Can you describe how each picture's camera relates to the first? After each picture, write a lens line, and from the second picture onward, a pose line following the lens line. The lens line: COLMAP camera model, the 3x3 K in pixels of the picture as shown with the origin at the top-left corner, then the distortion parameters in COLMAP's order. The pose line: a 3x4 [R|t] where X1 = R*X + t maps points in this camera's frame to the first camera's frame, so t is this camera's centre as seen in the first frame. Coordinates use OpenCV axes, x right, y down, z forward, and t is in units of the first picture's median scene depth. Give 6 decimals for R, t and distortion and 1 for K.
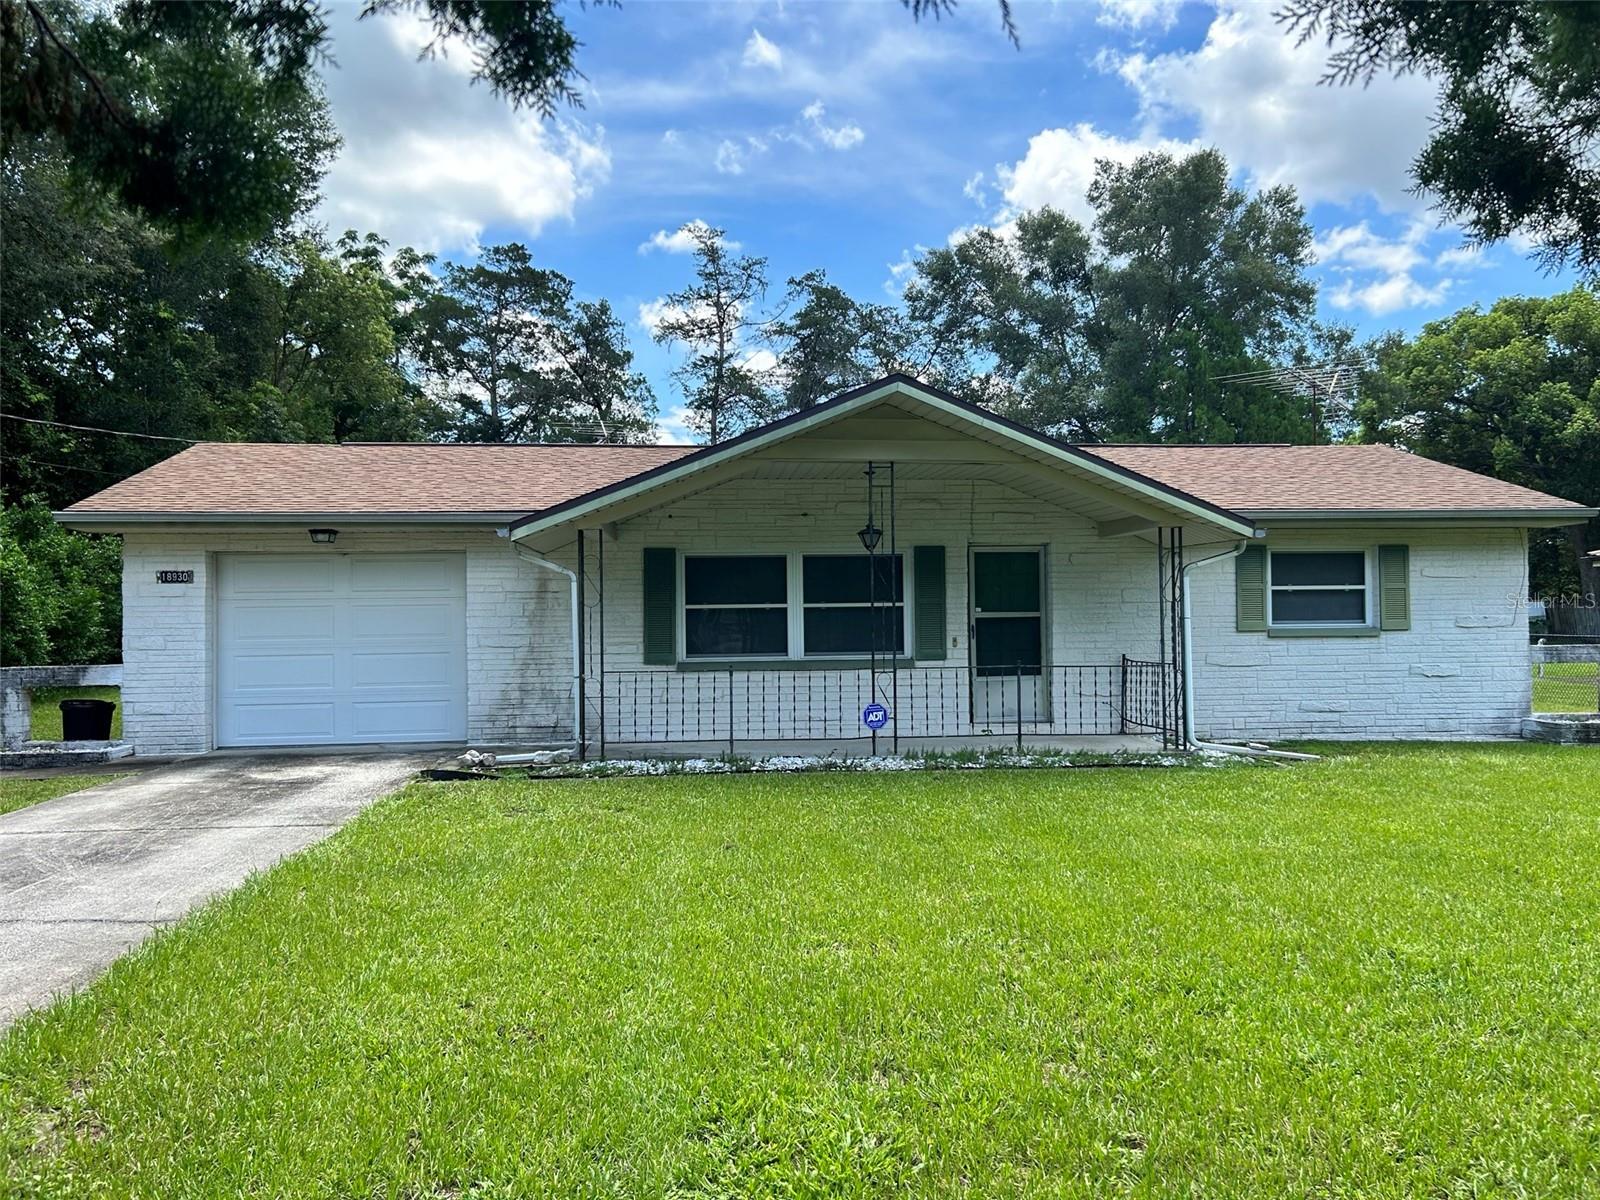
lens RADIAL K [[1208.1, 0, 796.6], [0, 1208.1, 596.4], [0, 0, 1]] dist [0.060696, -0.080661]
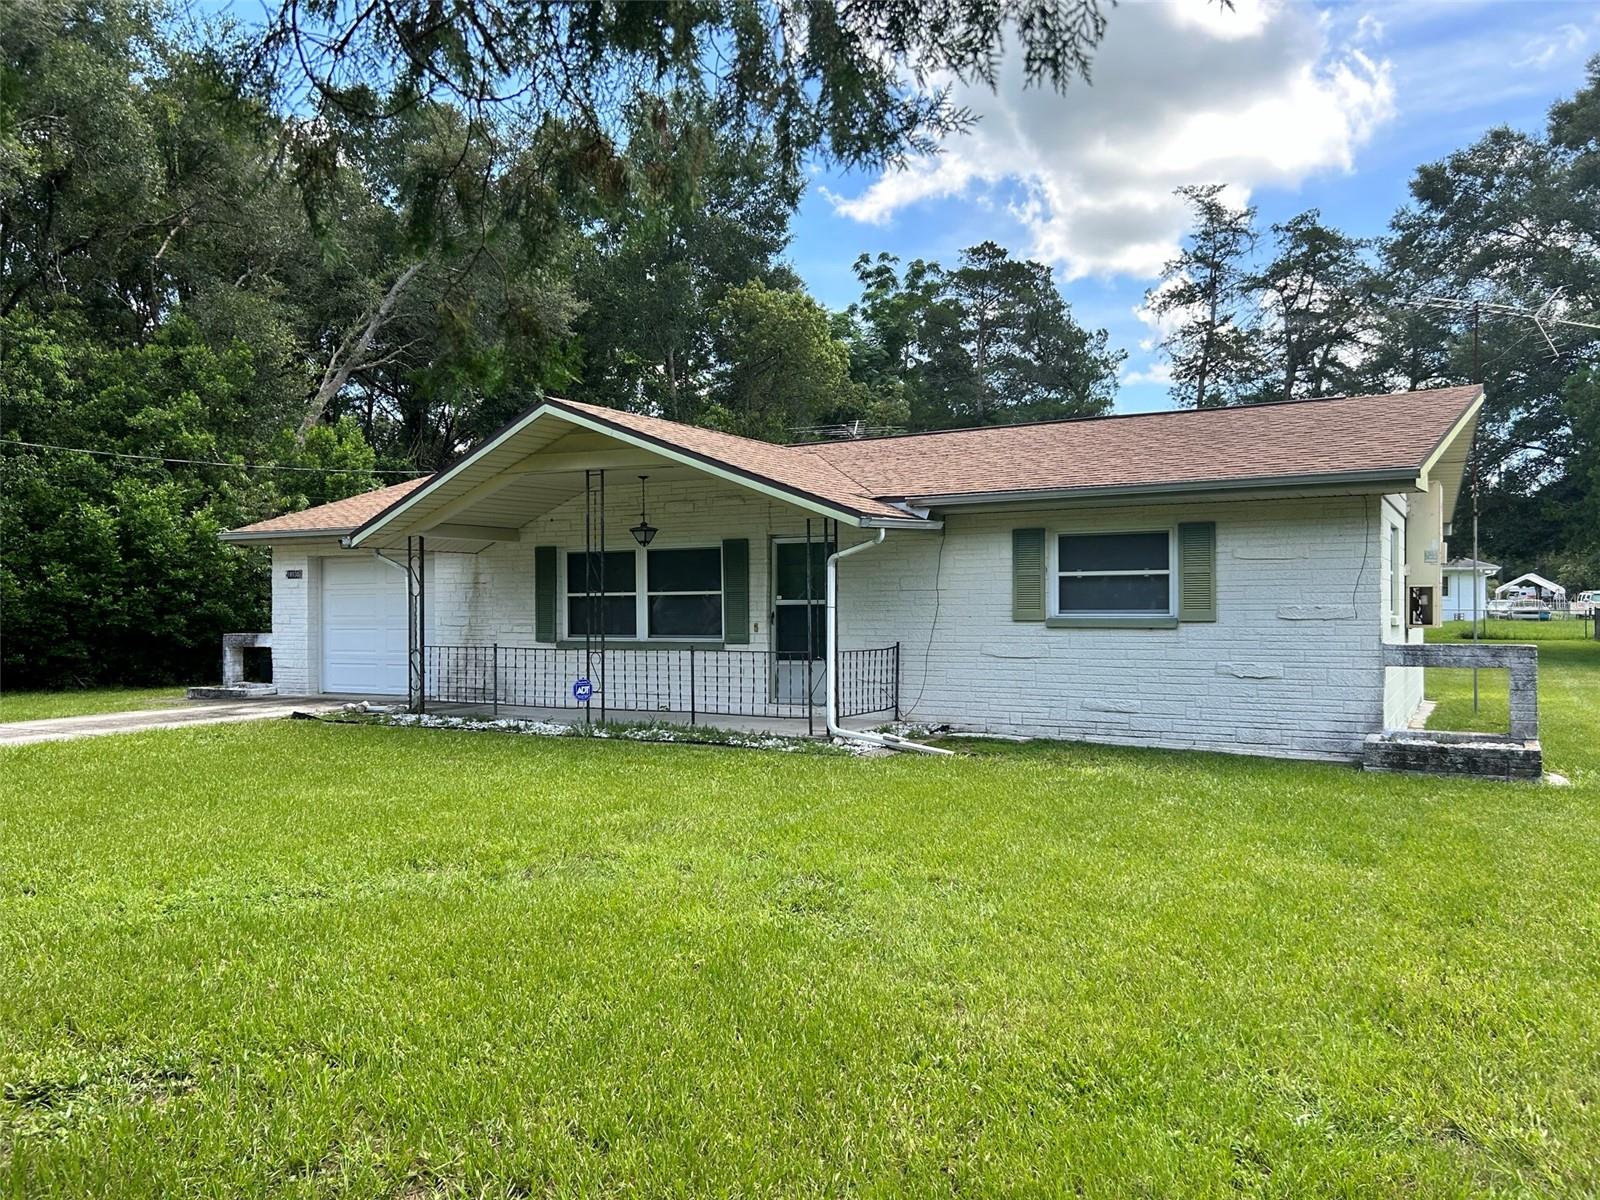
lens RADIAL K [[1208.1, 0, 797.5], [0, 1208.1, 603.2], [0, 0, 1]] dist [0.060696, -0.080661]
pose [[0.819528, 0.004362, -0.573022, 0.759536], [0.008746, 0.999759, 0.020119, -0.005103], [0.572972, -0.021500, 0.819293, 0.139841]]
